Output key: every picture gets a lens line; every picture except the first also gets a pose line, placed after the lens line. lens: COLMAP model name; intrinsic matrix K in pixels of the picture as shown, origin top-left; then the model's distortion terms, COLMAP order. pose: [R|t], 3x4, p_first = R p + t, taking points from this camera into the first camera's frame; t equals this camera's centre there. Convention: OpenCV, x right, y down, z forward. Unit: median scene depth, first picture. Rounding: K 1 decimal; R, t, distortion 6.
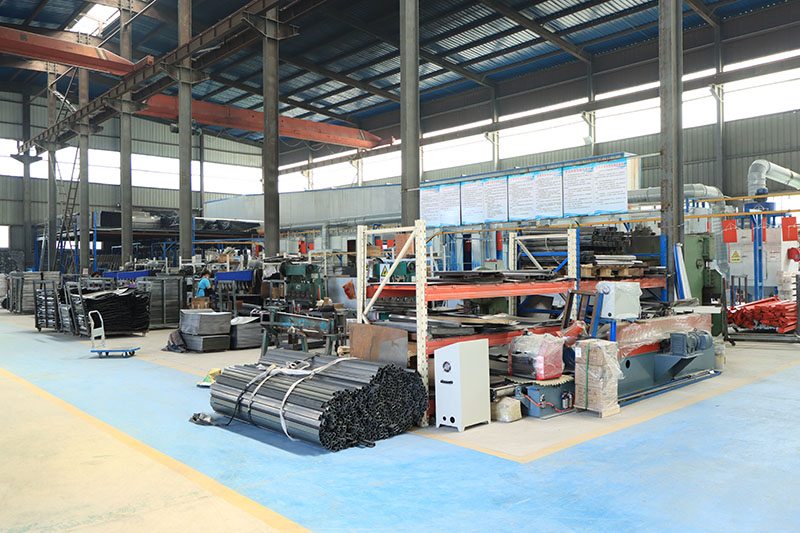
lens RADIAL K [[639.7, 0, 400.0], [0, 639.7, 265.0], [0, 0, 1]] dist [0.001533, -0.003416]
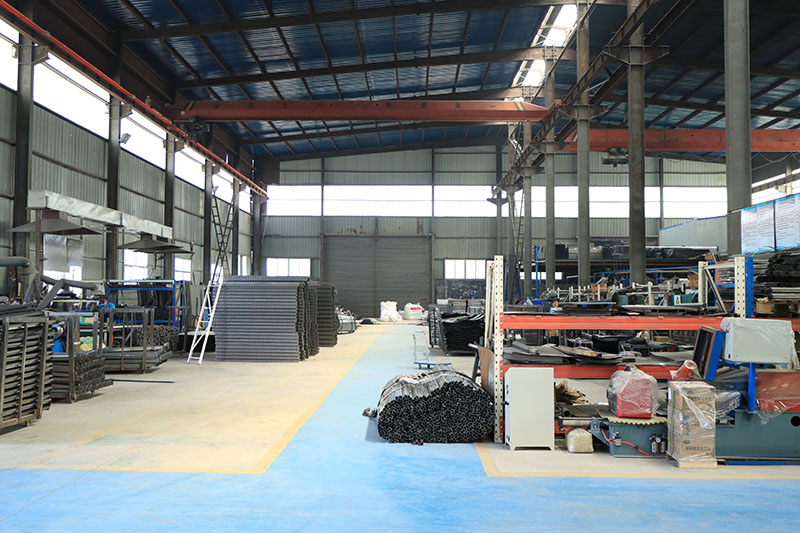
lens RADIAL K [[673.9, 0, 402.7], [0, 673.9, 269.9], [0, 0, 1]] dist [-0.009314, 0.020347]
pose [[0.729414, -0.015958, -0.683887, 0.119674], [-0.008829, 0.999425, -0.032738, -0.001092], [0.684016, 0.029917, 0.728853, 0.004582]]
